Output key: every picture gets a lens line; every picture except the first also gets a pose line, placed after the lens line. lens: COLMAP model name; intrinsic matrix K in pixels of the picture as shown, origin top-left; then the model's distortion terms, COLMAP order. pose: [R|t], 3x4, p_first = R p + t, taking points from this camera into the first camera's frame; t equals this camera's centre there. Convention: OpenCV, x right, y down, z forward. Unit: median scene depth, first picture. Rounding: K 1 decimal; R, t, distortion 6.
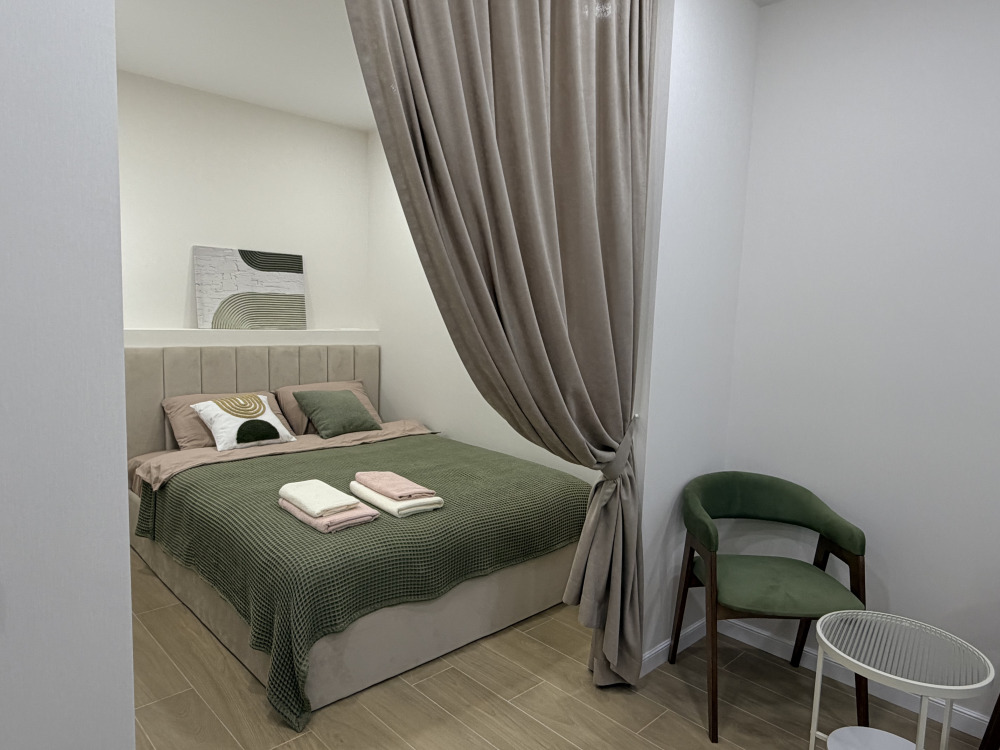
lens RADIAL K [[644.2, 0, 500.0], [0, 644.2, 375.0], [0, 0, 1]] dist [-0.002174, 0.000411]
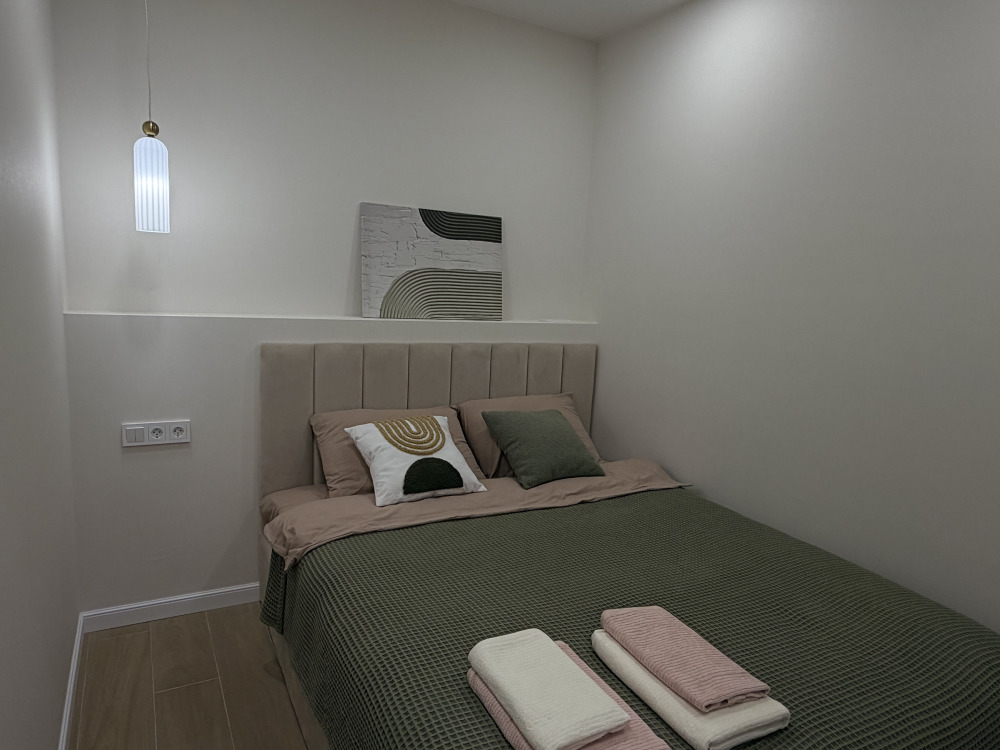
lens RADIAL K [[644.2, 0, 500.0], [0, 644.2, 375.0], [0, 0, 1]] dist [-0.002174, 0.000411]
pose [[0.966379, 0.059878, -0.250052, -0.132089], [-0.050043, 0.997710, 0.045512, -0.047722], [0.252205, -0.031469, 0.967162, 0.332515]]
